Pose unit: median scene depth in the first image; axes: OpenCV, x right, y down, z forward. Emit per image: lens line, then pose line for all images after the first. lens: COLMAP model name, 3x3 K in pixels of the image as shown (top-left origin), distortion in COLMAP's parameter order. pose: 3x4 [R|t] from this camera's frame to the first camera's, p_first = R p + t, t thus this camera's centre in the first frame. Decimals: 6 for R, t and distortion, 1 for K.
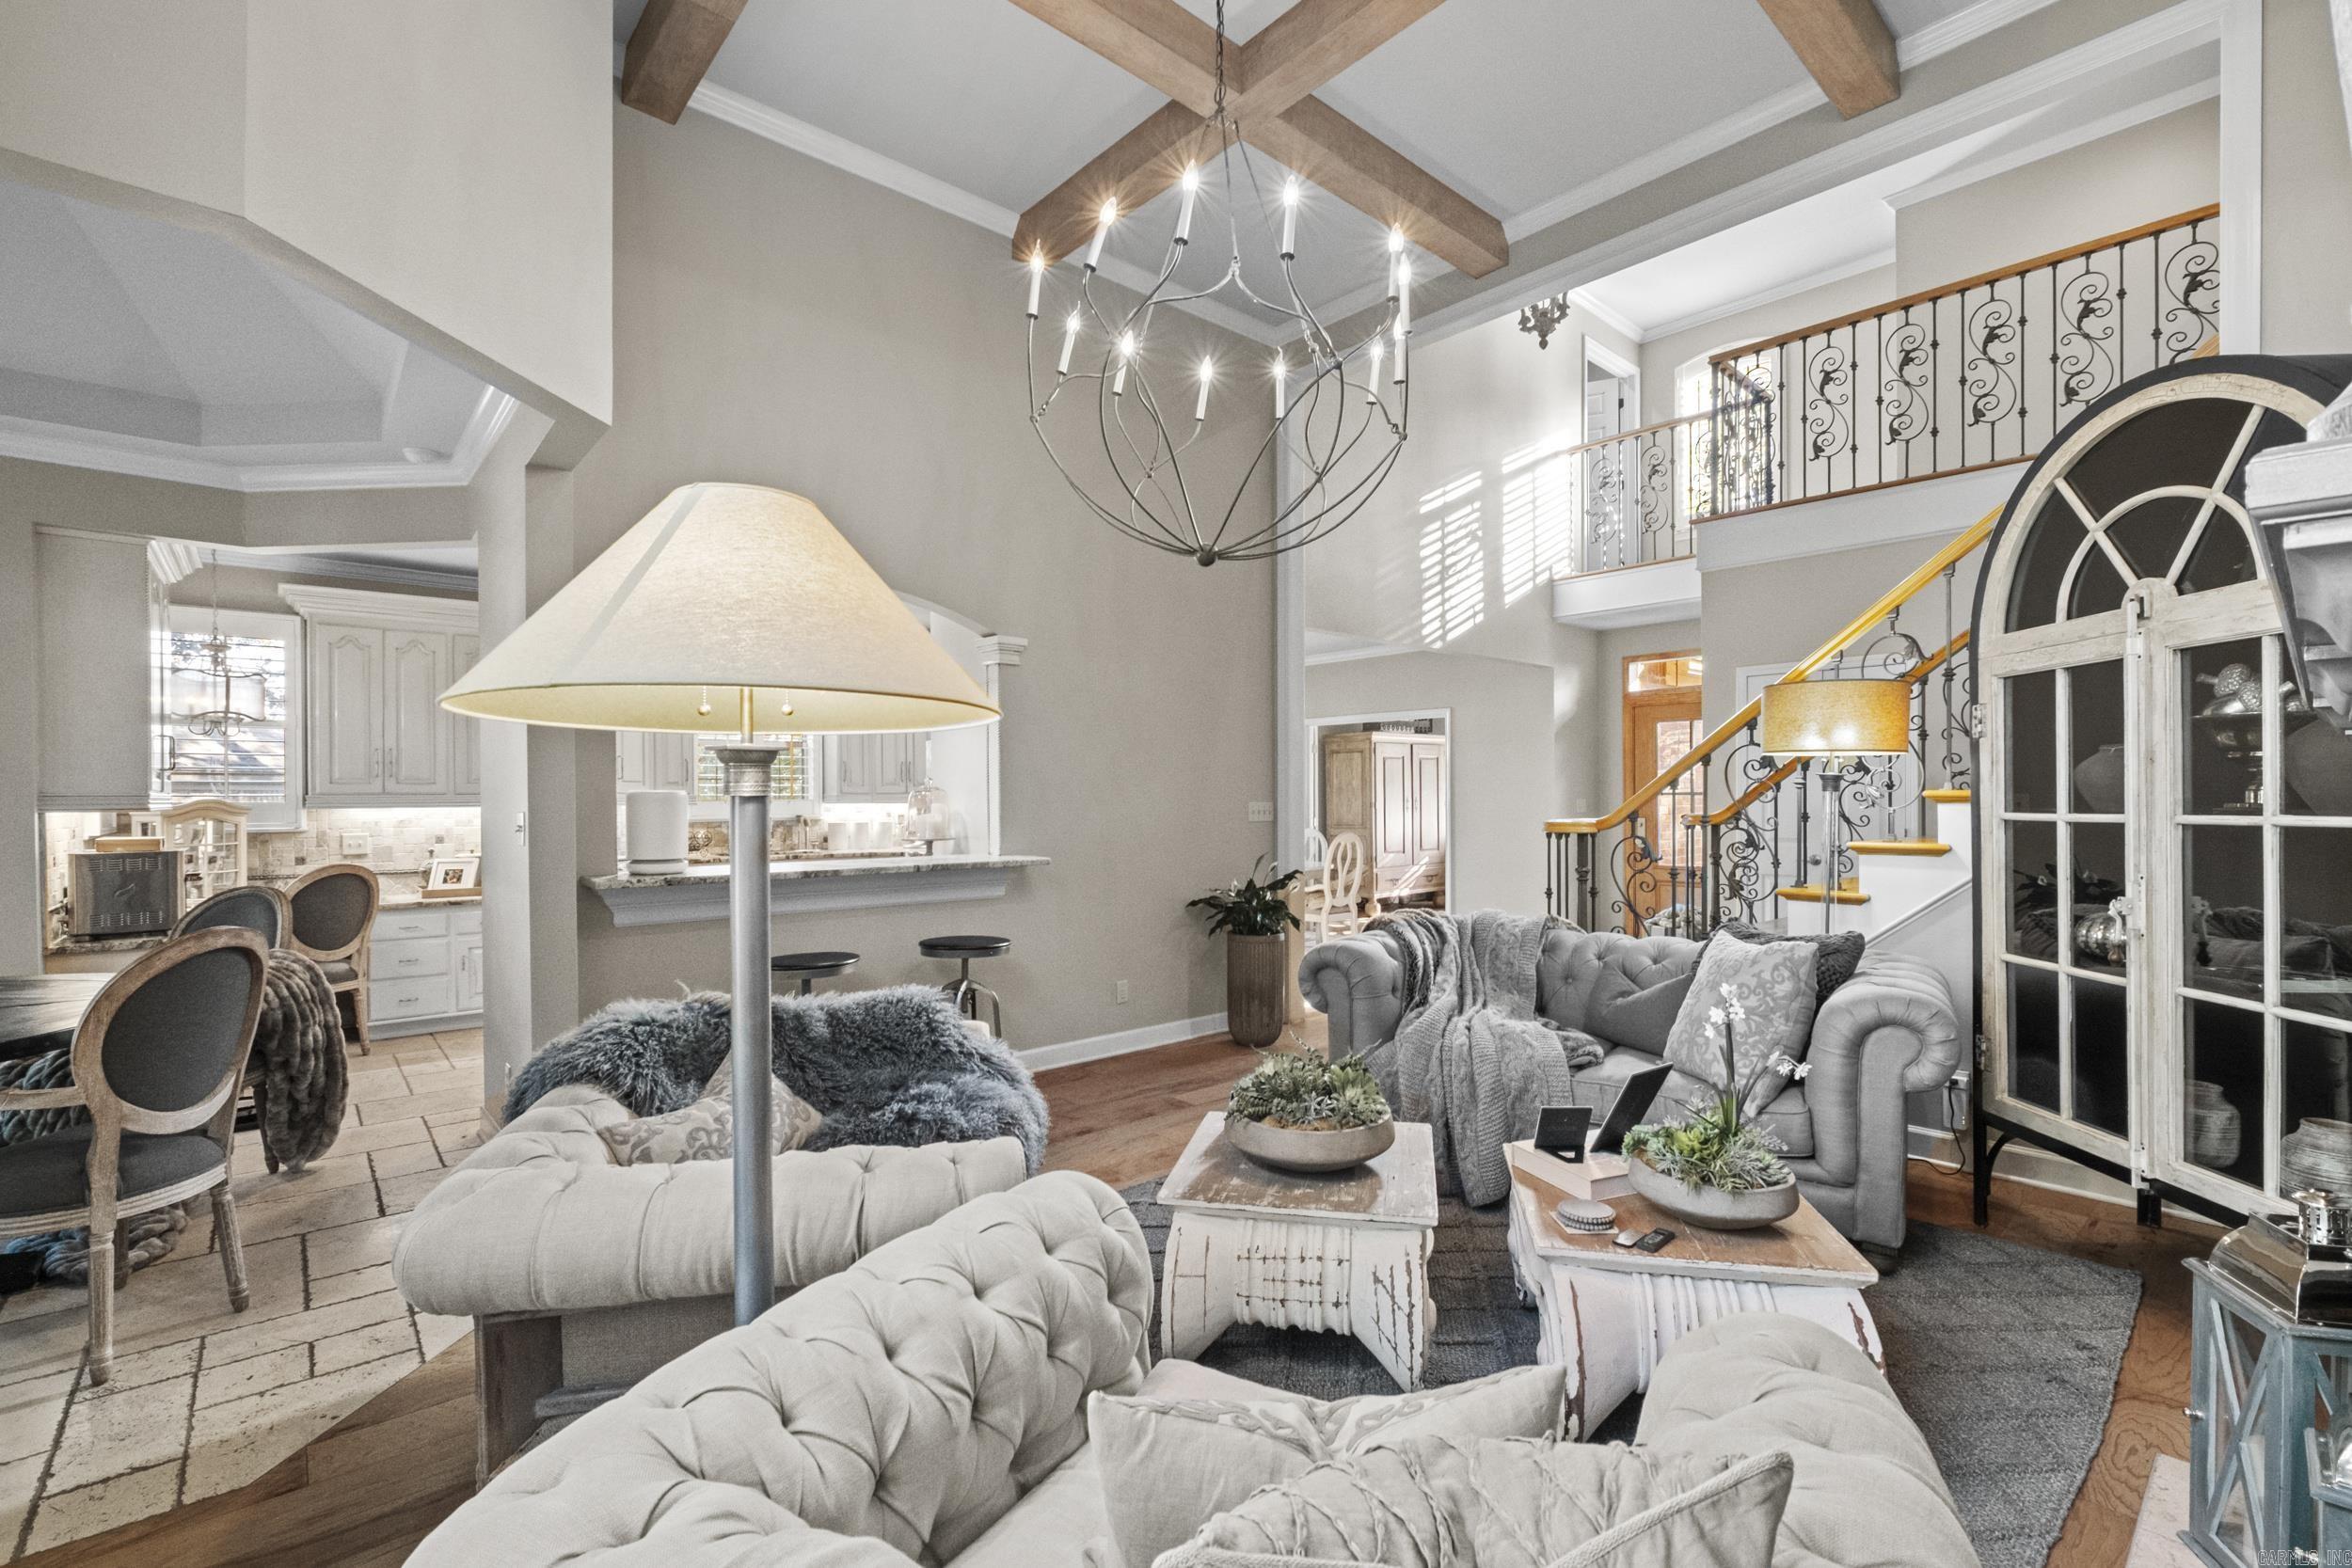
lens RADIAL K [[1022.1, 0, 1172.2], [0, 1022.1, 803.4], [0, 0, 1]] dist [-0.007669, 0.000459]
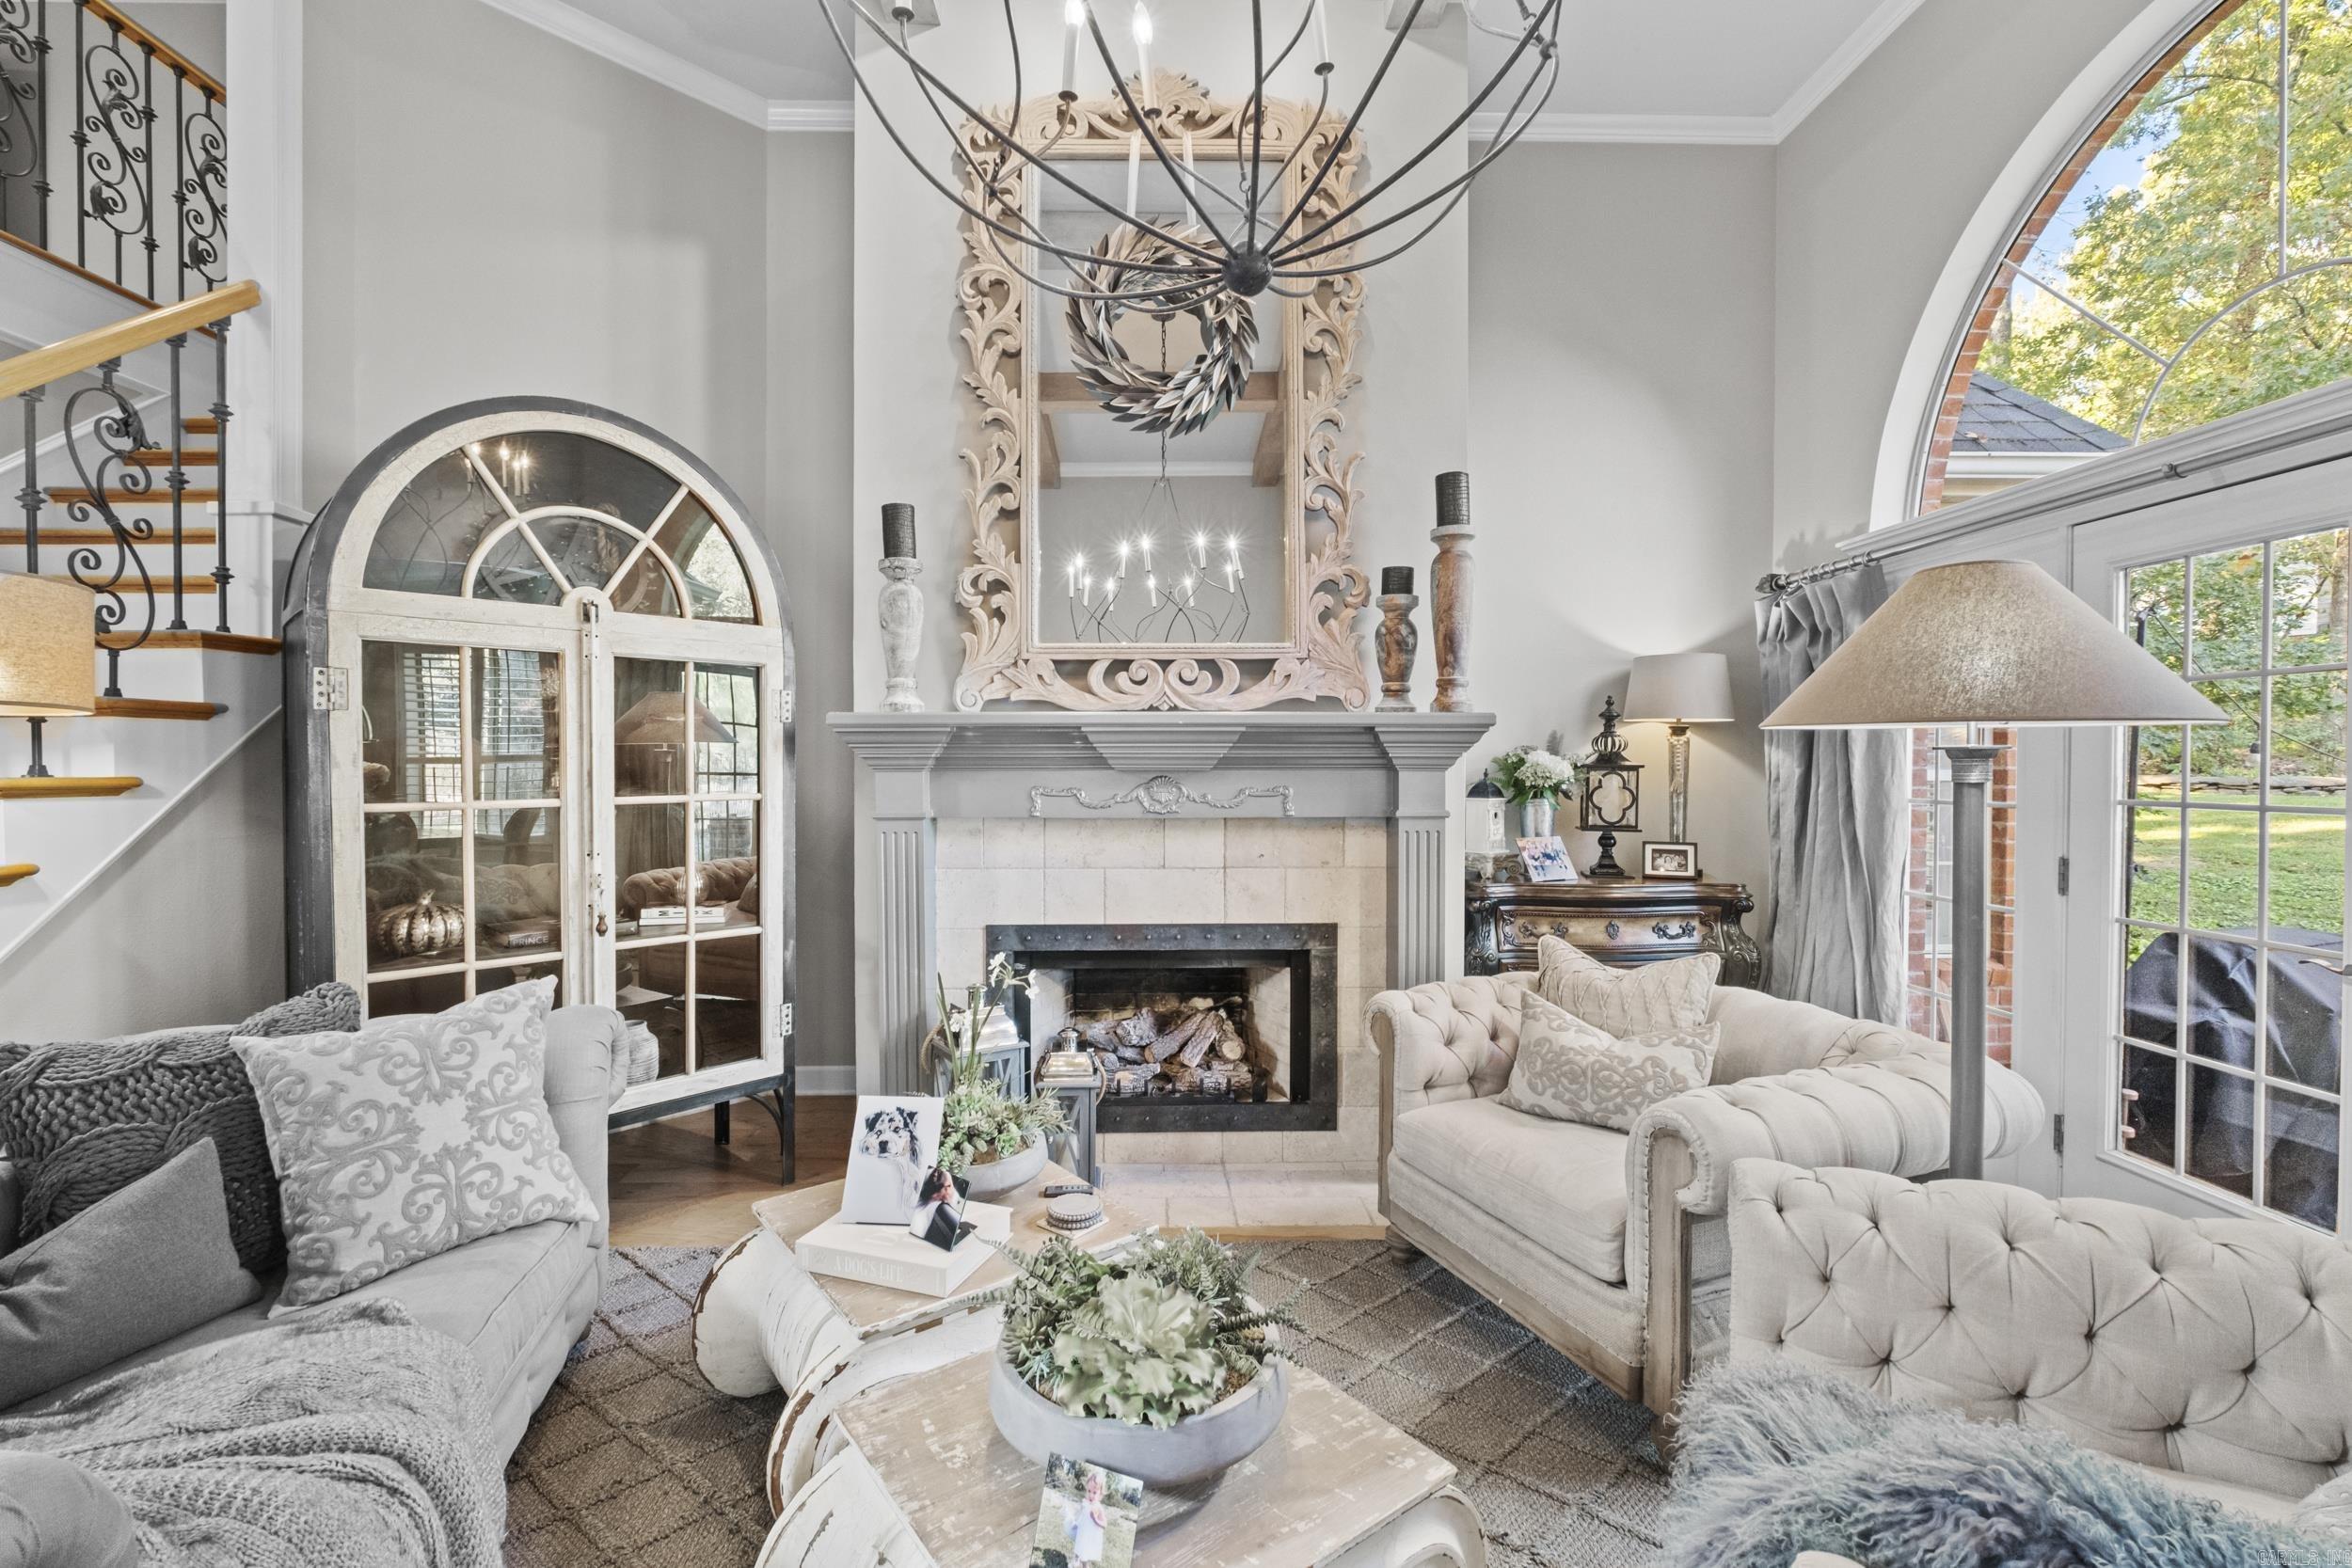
lens RADIAL K [[1022.1, 0, 1158.5], [0, 1022.1, 772.1], [0, 0, 1]] dist [-0.007669, 0.000459]
pose [[-0.759038, -0.000617, 0.651046, -0.212362], [0.007799, 0.999919, 0.010040, -0.020060], [-0.650999, 0.012698, -0.758972, 1.237256]]
